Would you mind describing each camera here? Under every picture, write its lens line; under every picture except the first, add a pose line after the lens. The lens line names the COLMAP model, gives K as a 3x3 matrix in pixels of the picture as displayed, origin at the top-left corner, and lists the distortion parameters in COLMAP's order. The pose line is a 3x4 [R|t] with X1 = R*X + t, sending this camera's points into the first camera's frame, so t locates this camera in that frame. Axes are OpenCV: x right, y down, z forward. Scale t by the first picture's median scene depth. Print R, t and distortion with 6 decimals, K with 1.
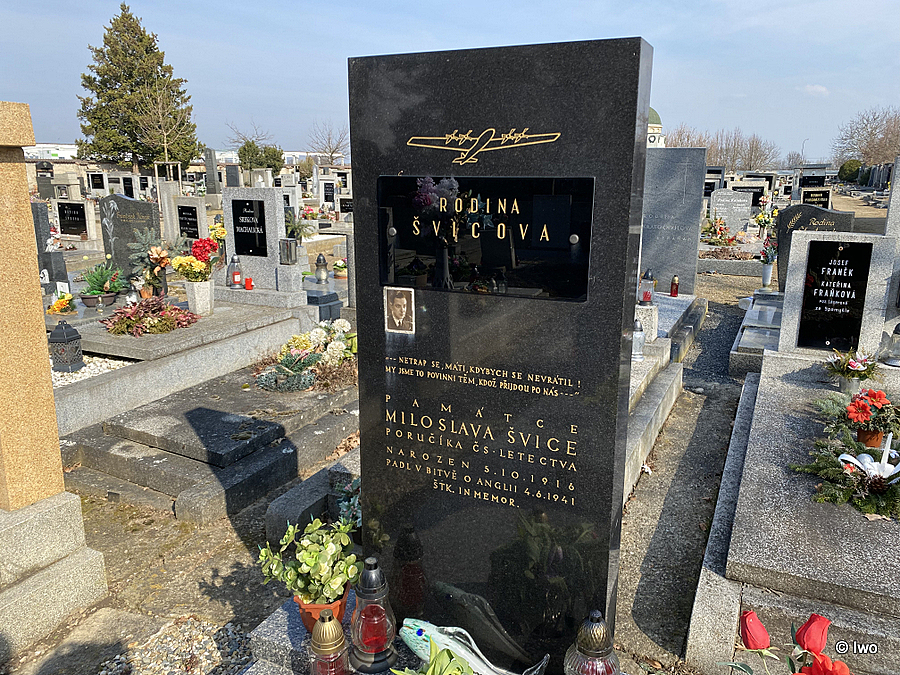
lens RADIAL K [[675.6, 0, 454.3], [0, 675.6, 344.0], [0, 0, 1]] dist [0.004060, -0.012621]
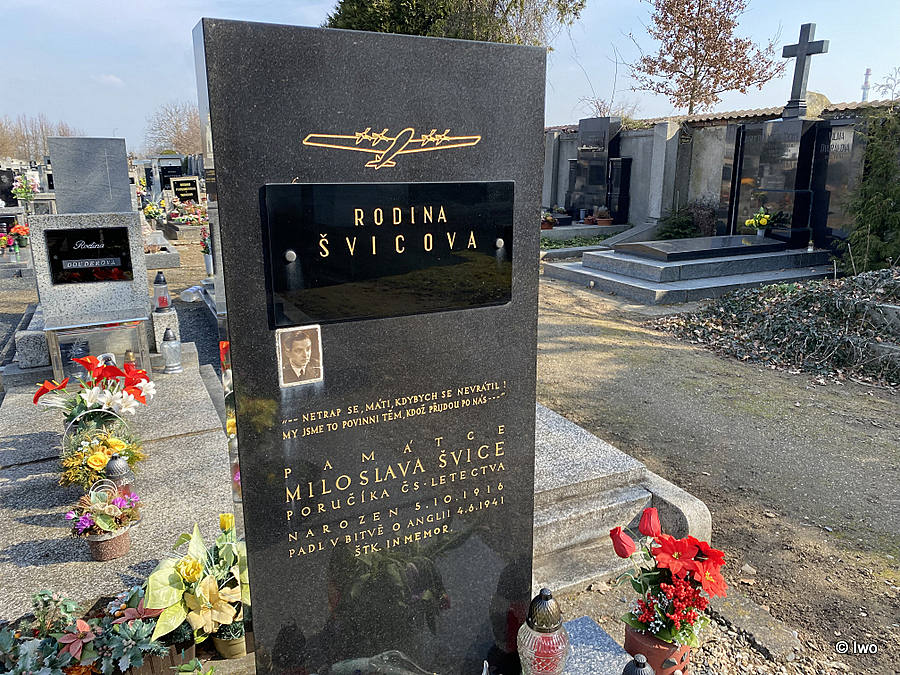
lens RADIAL K [[675.6, 0, 453.5], [0, 675.6, 331.7], [0, 0, 1]] dist [0.004060, -0.012621]
pose [[0.605971, -0.194693, 0.771293, -0.607196], [0.196230, 0.976209, 0.092249, -0.121982], [-0.770904, 0.095450, 0.629759, 0.400661]]
